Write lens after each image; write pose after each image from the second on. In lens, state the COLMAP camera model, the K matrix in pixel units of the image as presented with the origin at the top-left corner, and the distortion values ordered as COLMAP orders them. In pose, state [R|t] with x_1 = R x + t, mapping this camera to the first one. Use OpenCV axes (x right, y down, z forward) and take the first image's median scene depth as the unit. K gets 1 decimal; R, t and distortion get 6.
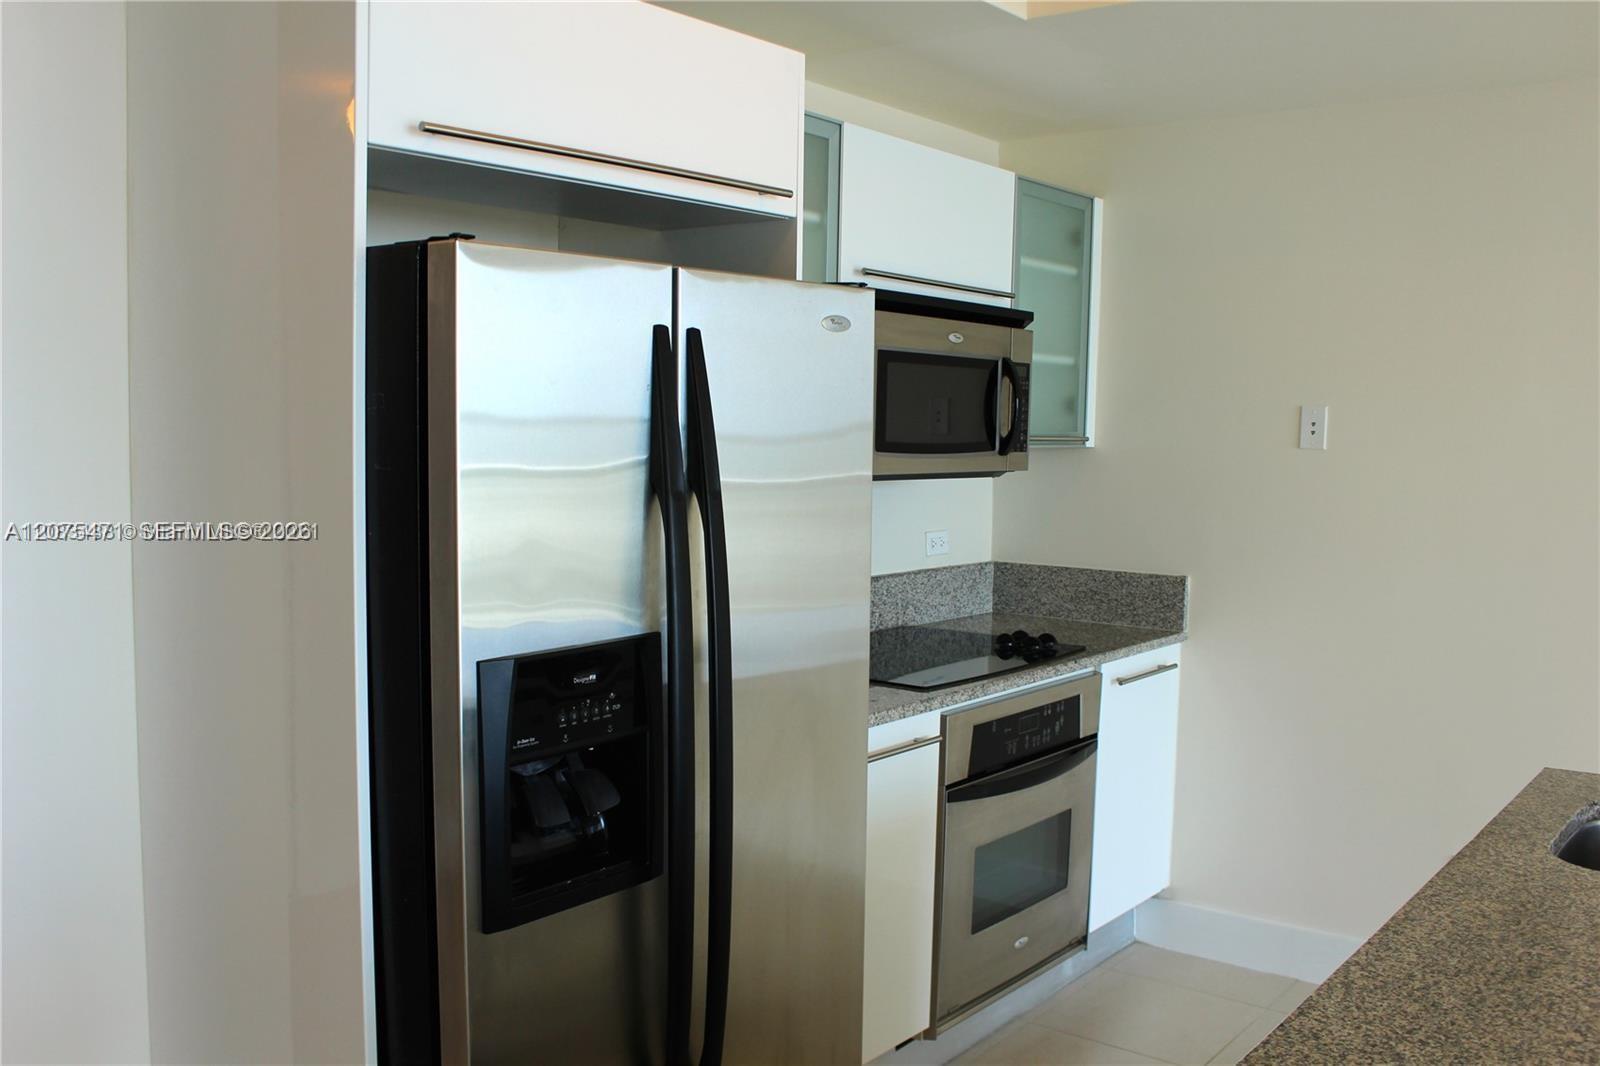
lens RADIAL K [[1500.0, 0, 800.0], [0, 1500.0, 533.0], [0, 0, 1]] dist [-0.196548, -0.000163]
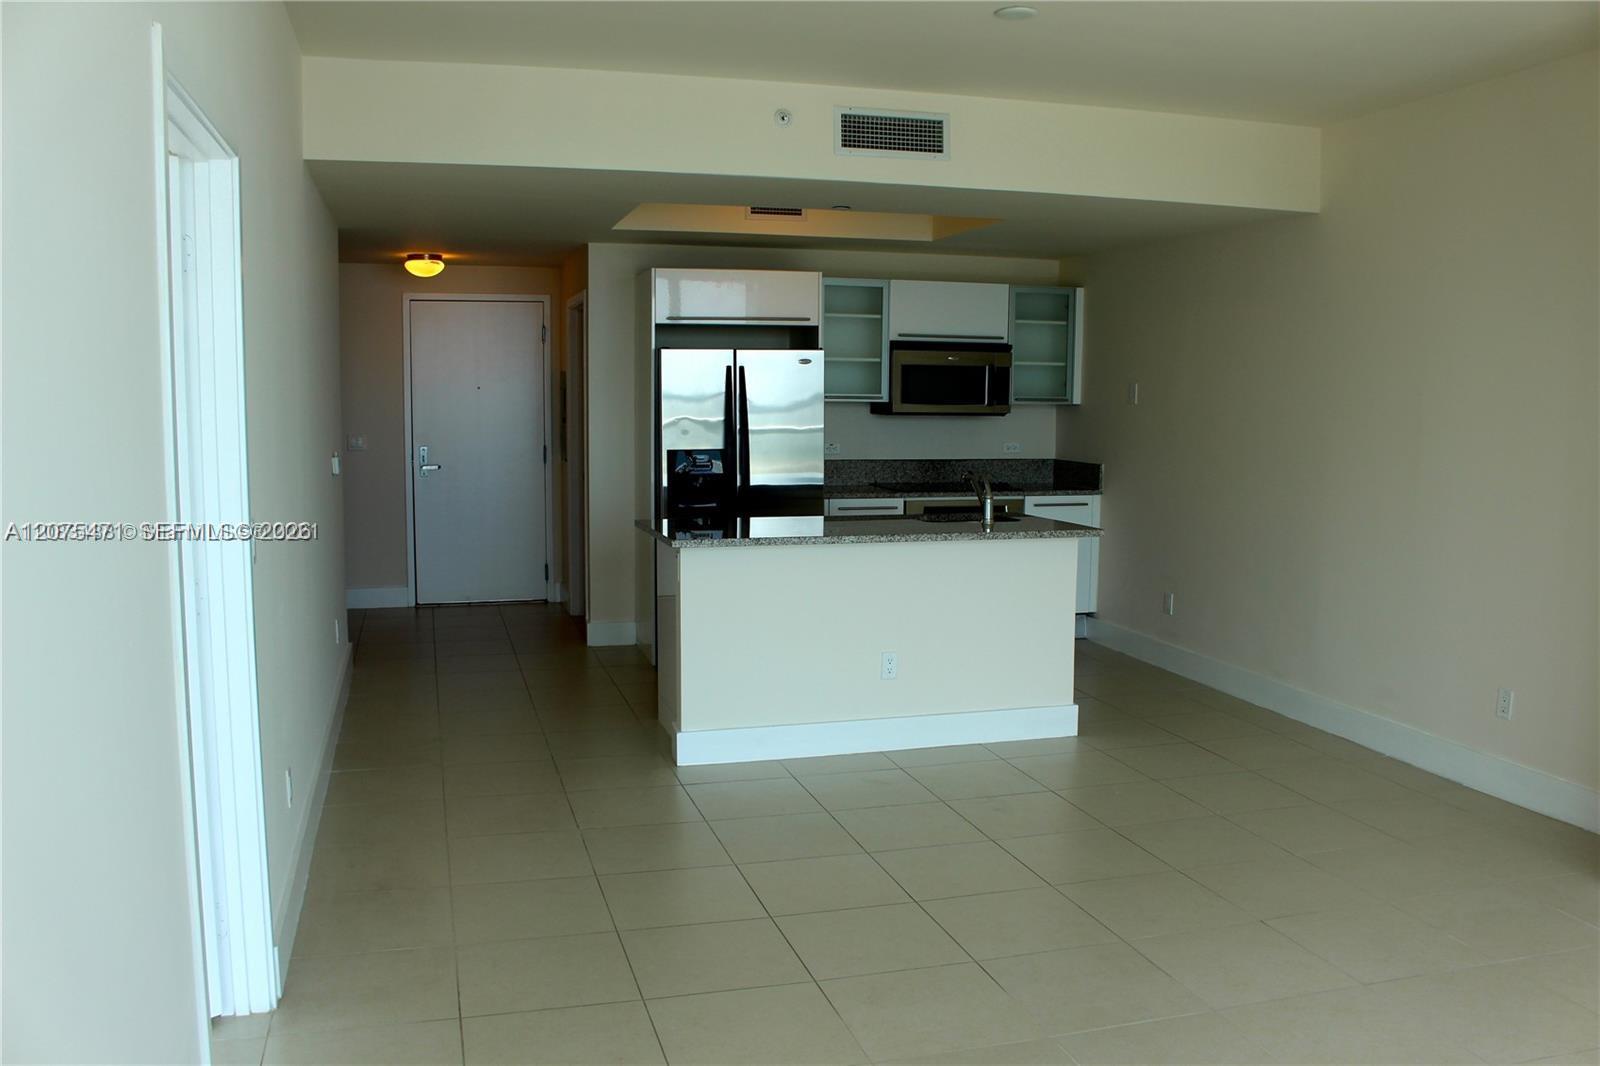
lens RADIAL K [[1338.7, 0, 796.0], [0, 1338.7, 552.9], [0, 0, 1]] dist [-0.157503, 0.147012]
pose [[0.805833, 0.060675, -0.589026, 1.123044], [-0.037670, 0.997974, 0.051265, 0.081347], [0.590943, -0.019122, 0.806487, -0.873168]]
